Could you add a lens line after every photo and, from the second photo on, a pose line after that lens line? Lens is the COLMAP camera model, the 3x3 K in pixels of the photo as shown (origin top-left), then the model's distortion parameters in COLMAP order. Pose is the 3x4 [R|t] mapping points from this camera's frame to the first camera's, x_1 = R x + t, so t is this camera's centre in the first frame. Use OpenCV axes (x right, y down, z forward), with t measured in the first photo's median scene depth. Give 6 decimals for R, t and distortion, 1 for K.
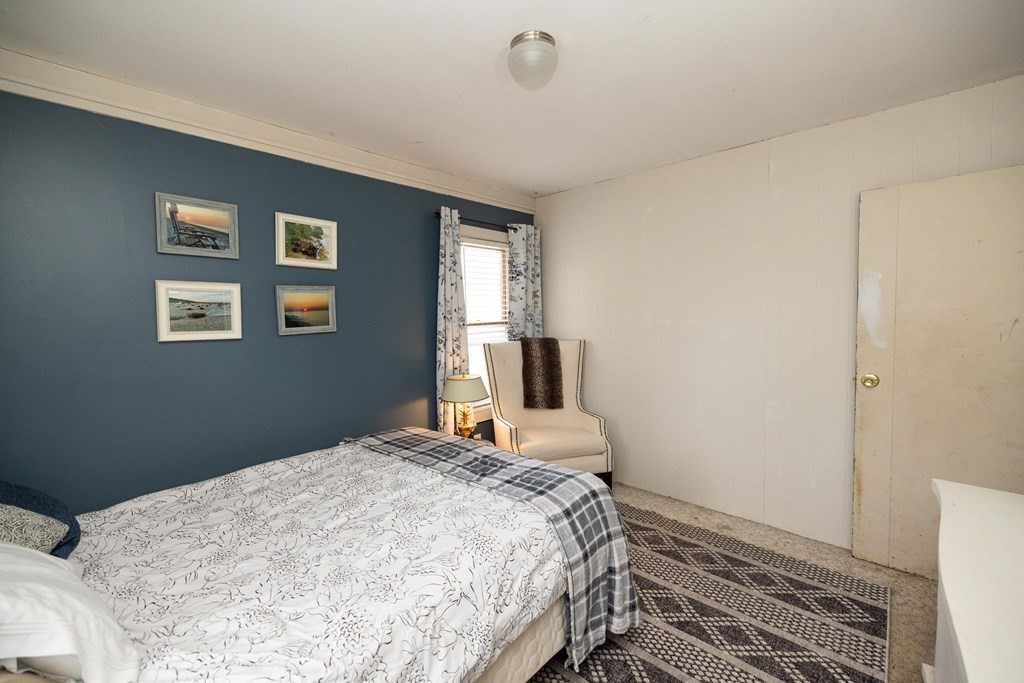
lens RADIAL K [[424.1, 0, 510.1], [0, 424.1, 332.2], [0, 0, 1]] dist [-0.000166, 0.000016]
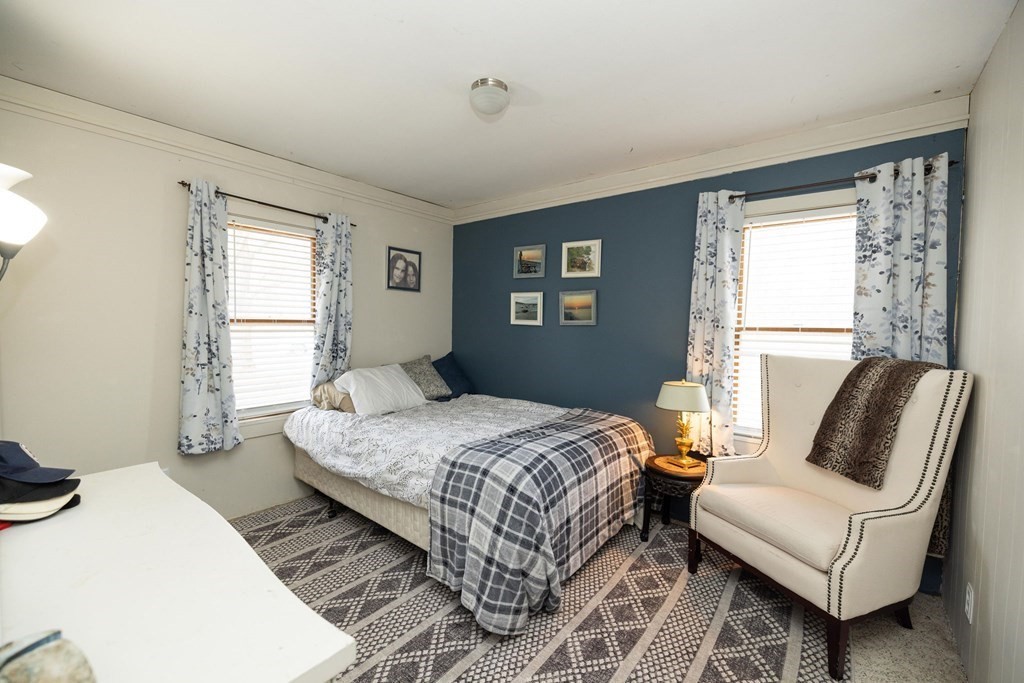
lens RADIAL K [[424.1, 0, 510.7], [0, 424.1, 339.7], [0, 0, 1]] dist [-0.000166, 0.000016]
pose [[0.070220, 0.059286, -0.995768, 0.881242], [-0.071205, 0.995984, 0.054277, -0.010041], [0.994987, 0.067092, 0.074159, 0.679247]]
